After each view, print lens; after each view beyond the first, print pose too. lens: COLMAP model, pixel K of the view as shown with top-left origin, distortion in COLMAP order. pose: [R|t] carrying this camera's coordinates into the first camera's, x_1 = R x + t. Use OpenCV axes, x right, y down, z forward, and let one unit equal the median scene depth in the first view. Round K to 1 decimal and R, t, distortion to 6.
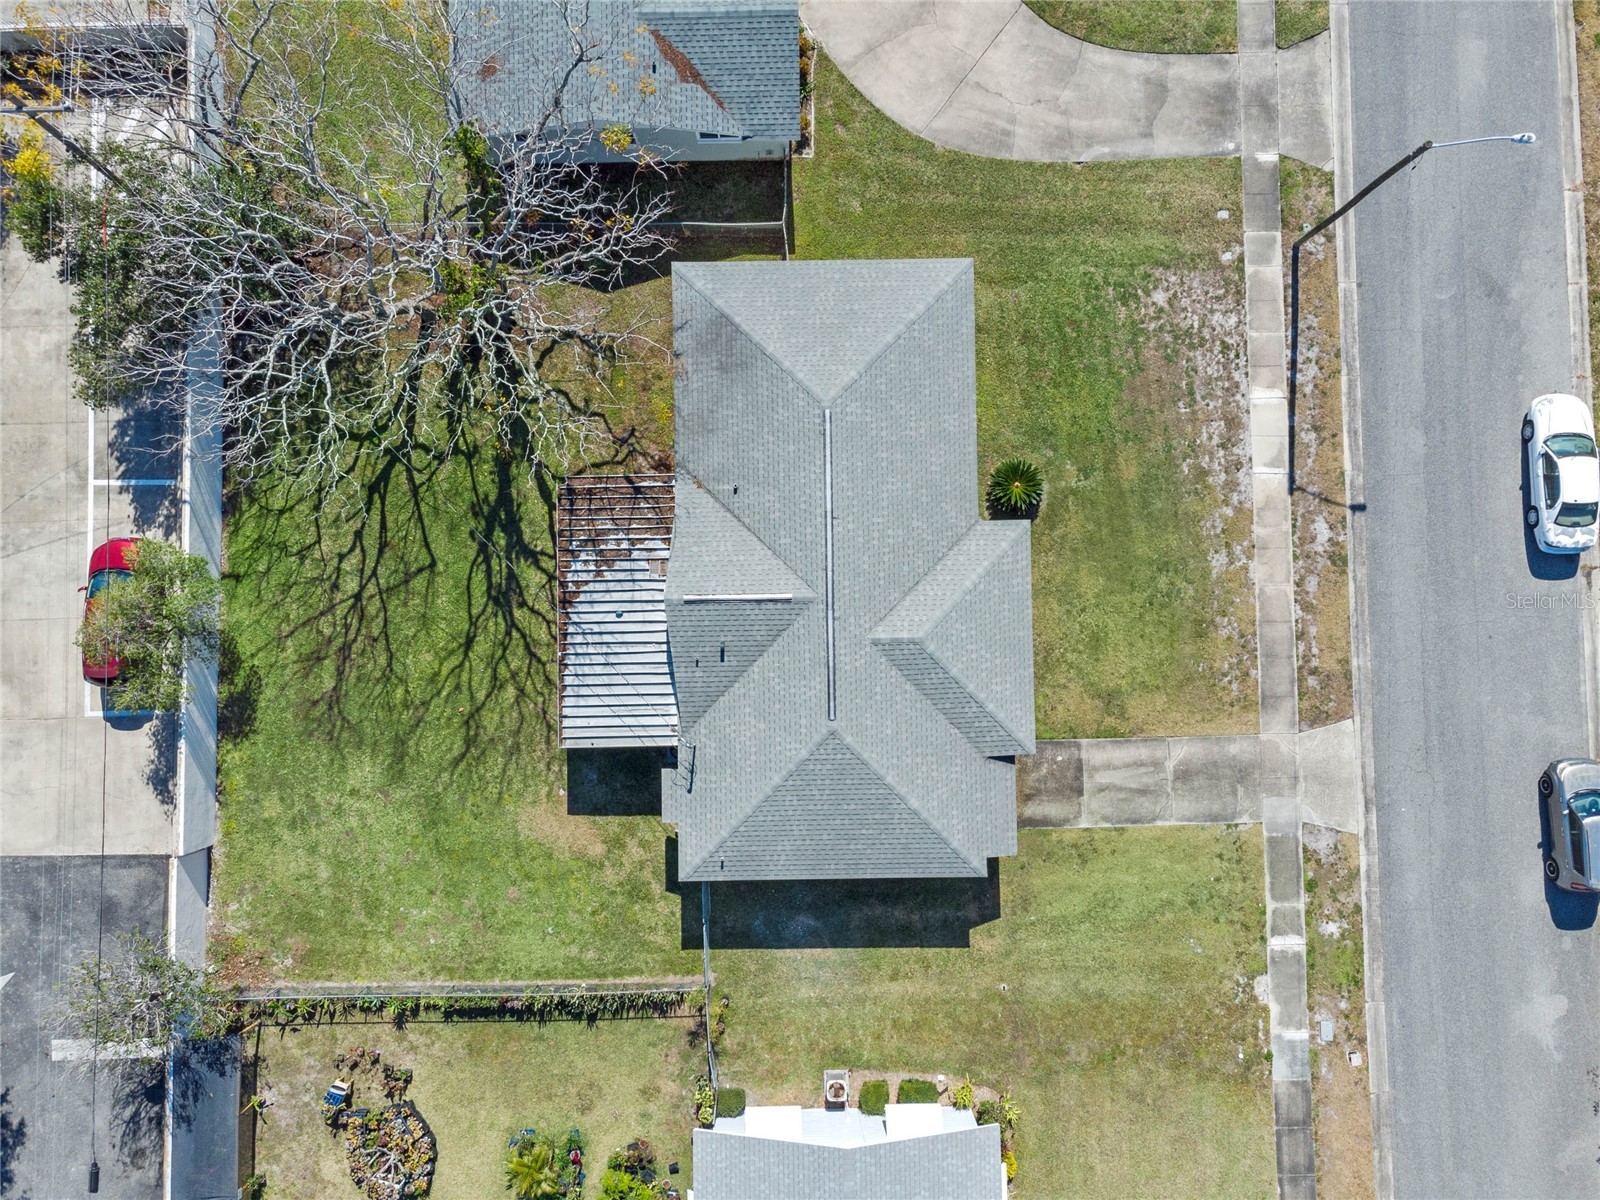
lens RADIAL K [[1208.3, 0, 800.0], [0, 1208.3, 600.0], [0, 0, 1]] dist [0.006444, 0.014588]
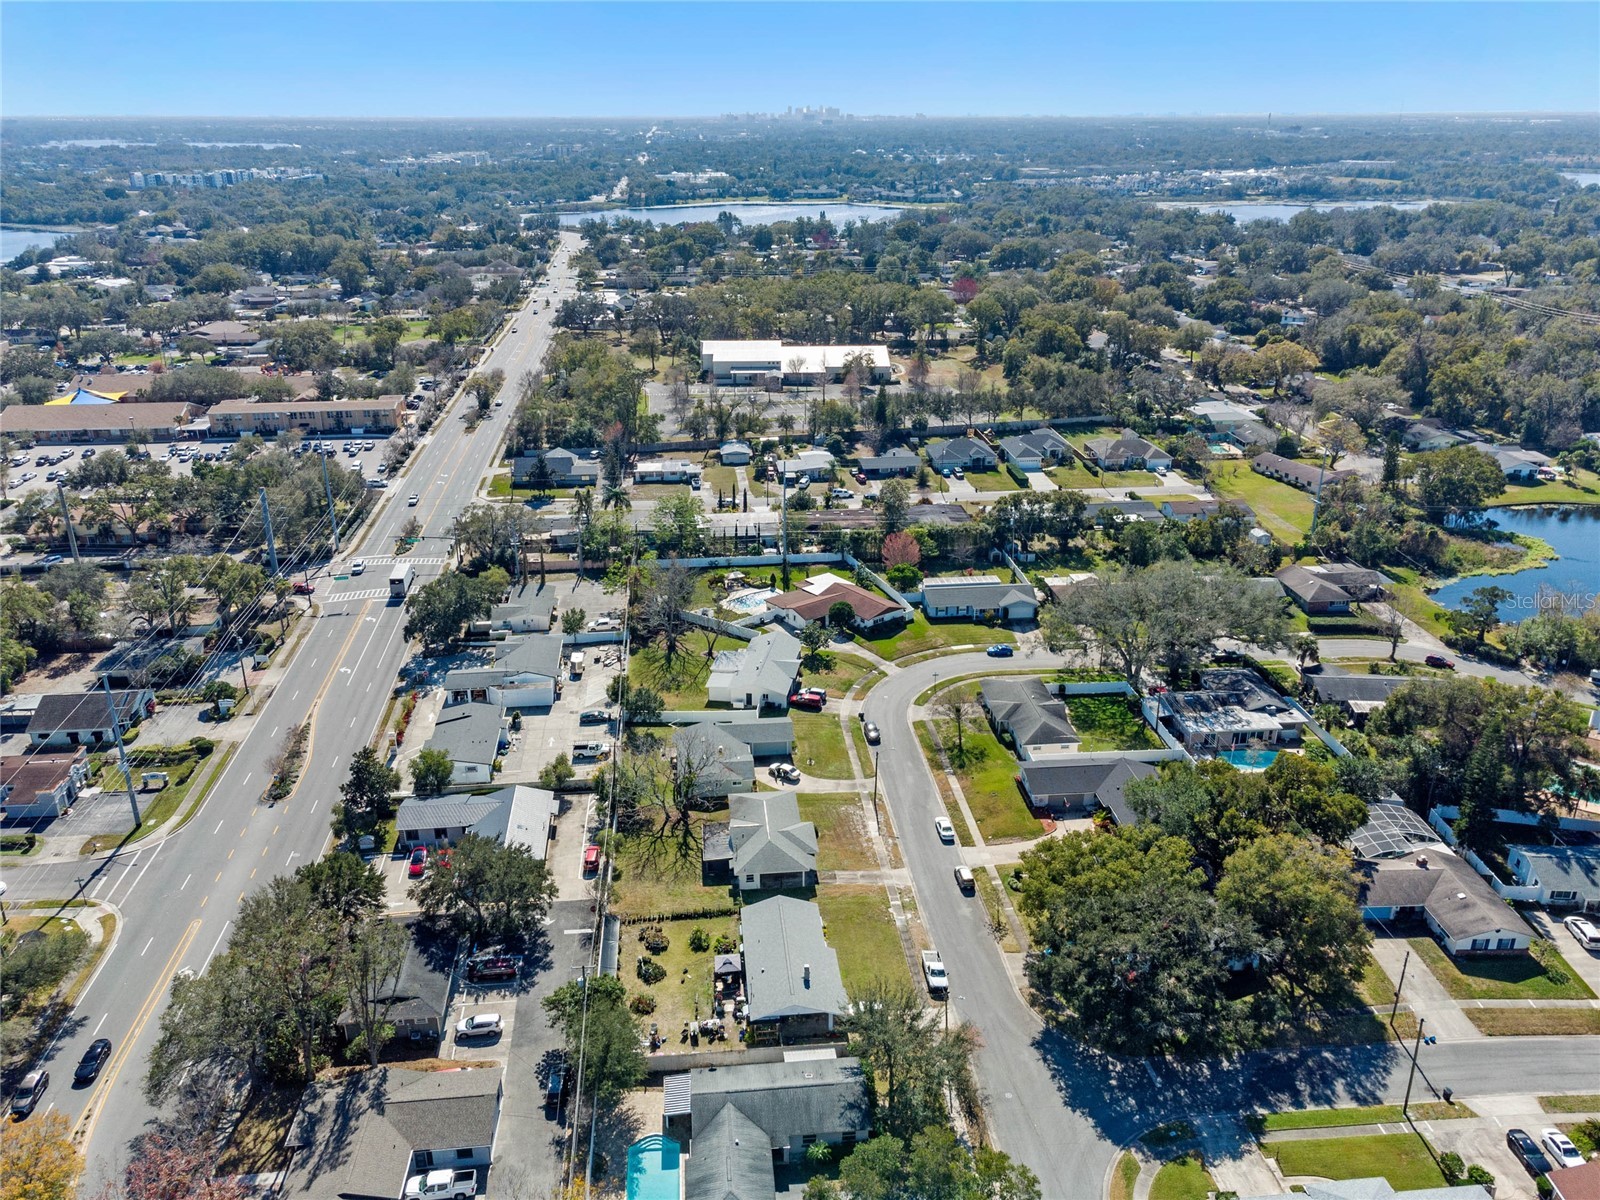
lens RADIAL K [[1210.8, 0, 787.5], [0, 1210.8, 603.5], [0, 0, 1]] dist [0.036230, -0.038469]
pose [[0.997269, -0.036590, 0.064156, -0.137268], [0.073568, 0.415452, -0.906635, 3.284921], [0.006520, 0.908879, 0.417009, -1.408823]]
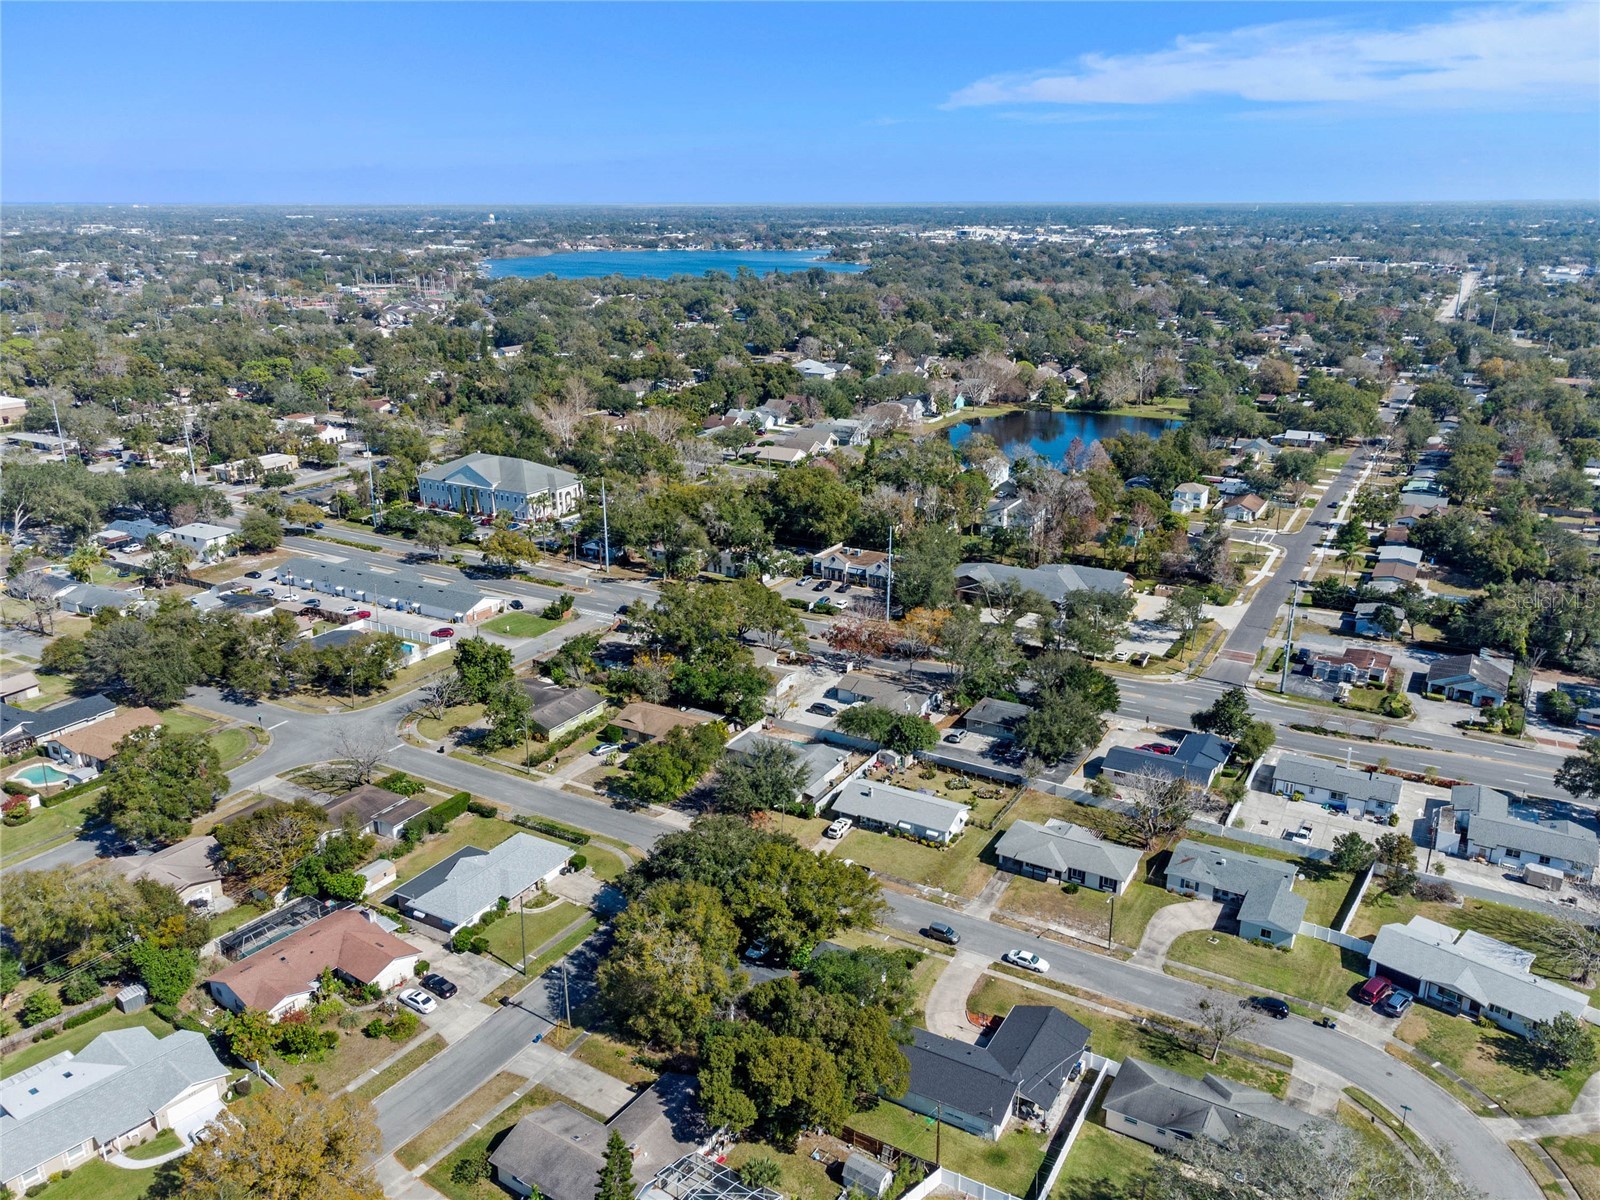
lens RADIAL K [[1208.3, 0, 800.0], [0, 1208.3, 600.0], [0, 0, 1]] dist [0.006444, 0.014588]
pose [[-0.513362, 0.270360, -0.814472, 3.836971], [-0.857301, -0.118818, 0.500916, -1.276362], [0.038654, 0.955399, 0.292777, -1.244285]]
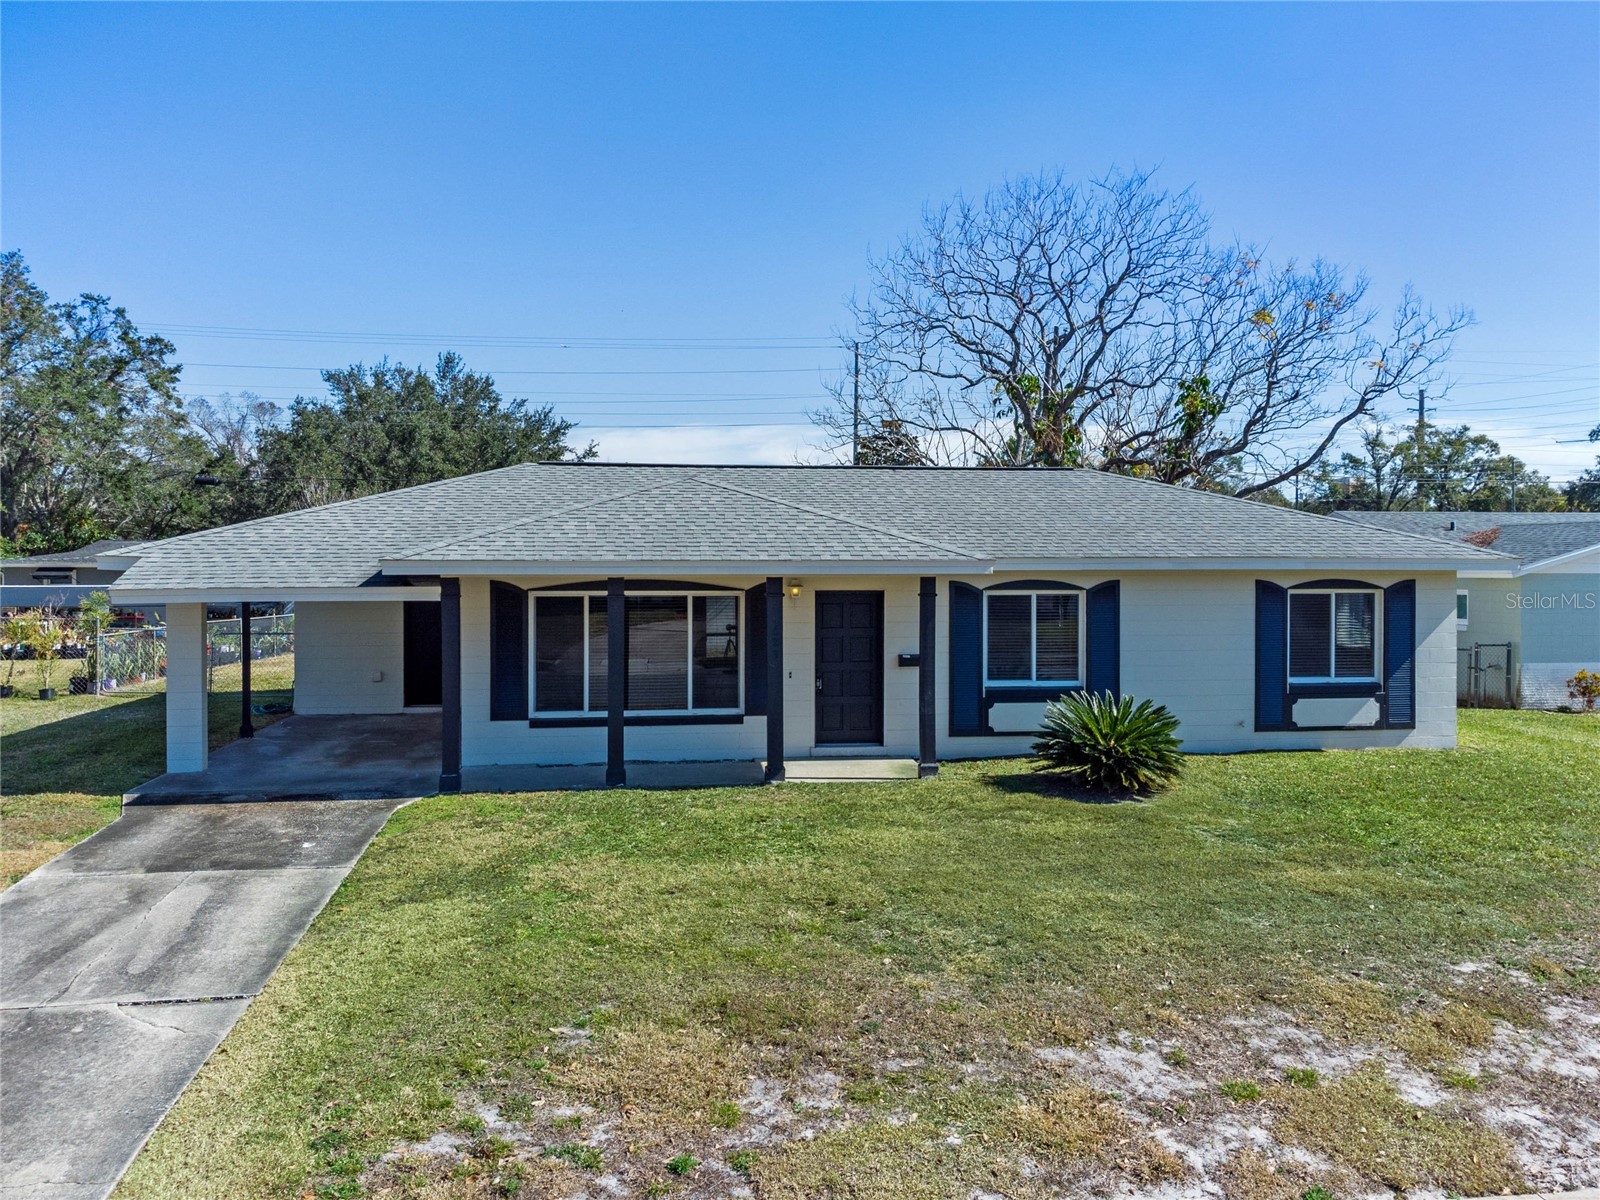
lens RADIAL K [[1208.3, 0, 800.0], [0, 1208.3, 600.0], [0, 0, 1]] dist [0.006444, 0.014588]
pose [[0.109063, 0.032568, -0.993501, 0.532136], [-0.992917, 0.050949, -0.107328, 0.036330], [0.047122, 0.998170, 0.037893, 0.931286]]
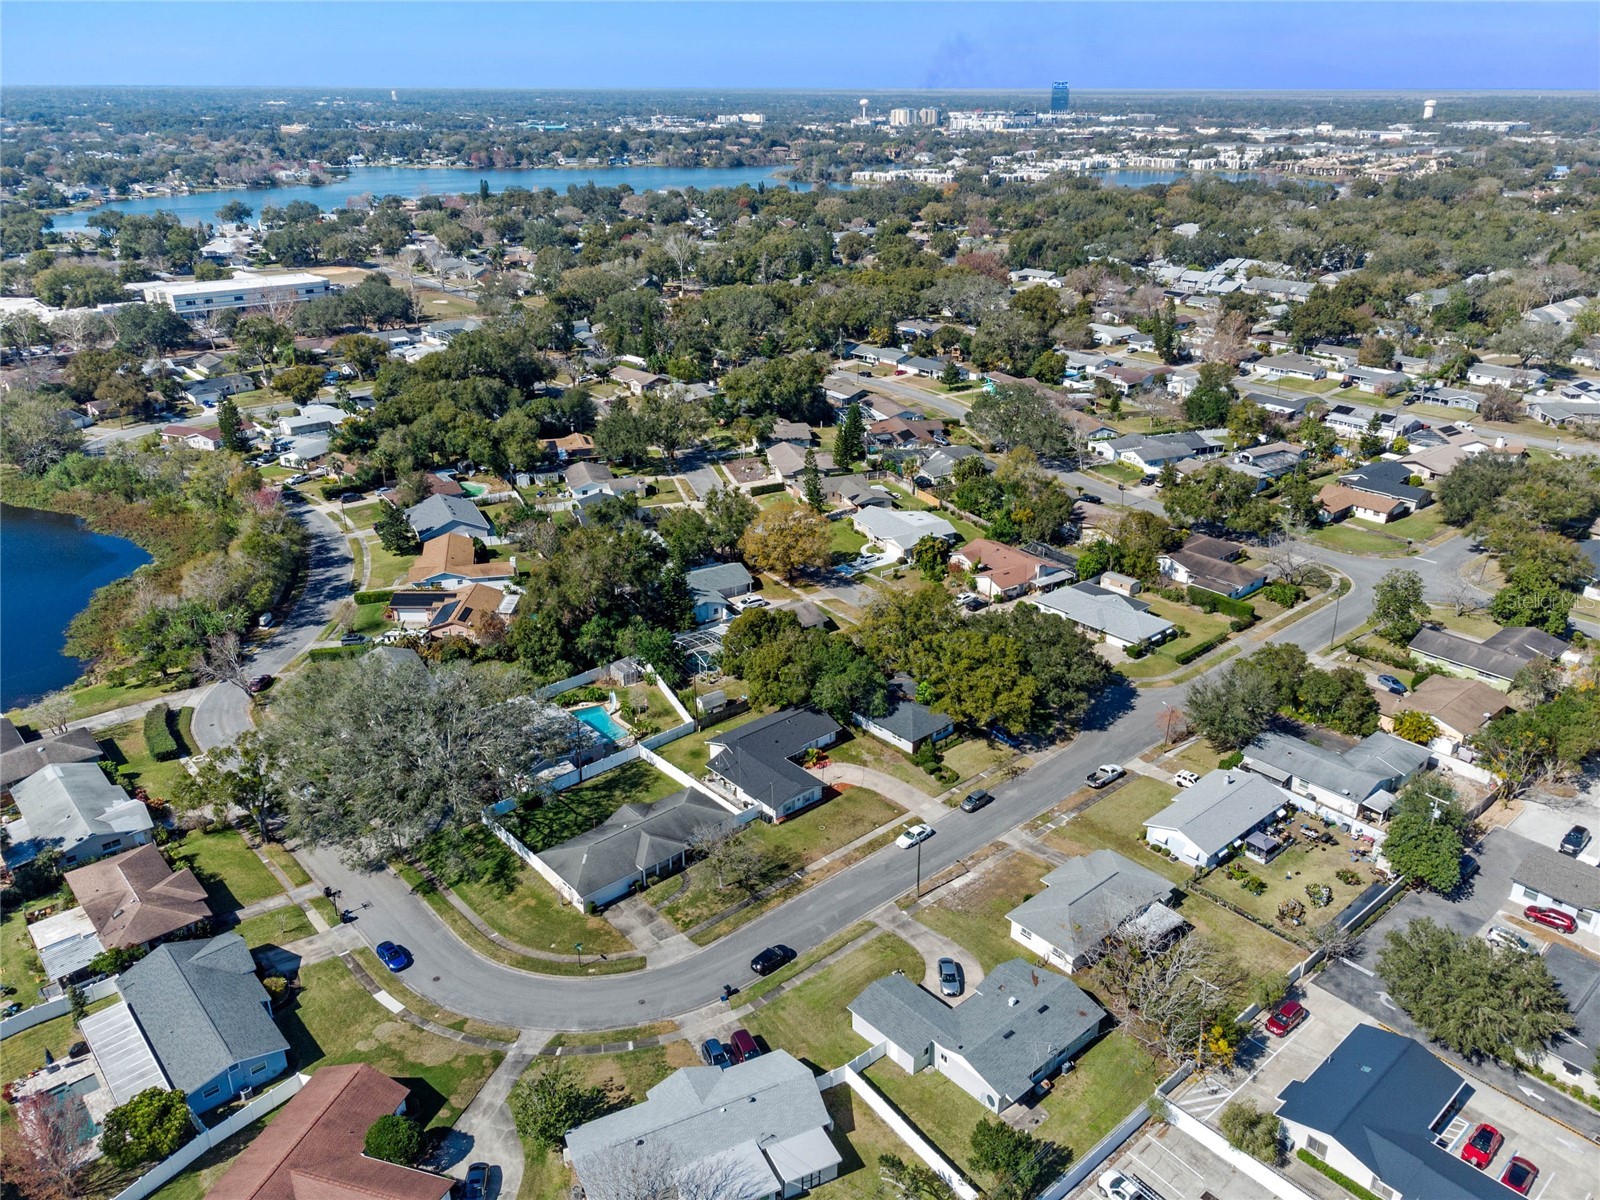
lens RADIAL K [[1208.3, 0, 800.0], [0, 1208.3, 600.0], [0, 0, 1]] dist [0.006444, 0.014588]
pose [[-0.649737, -0.306111, 0.695800, -1.546501], [0.759196, -0.215262, 0.614234, -2.549548], [-0.038244, 0.927339, 0.372262, -1.076470]]
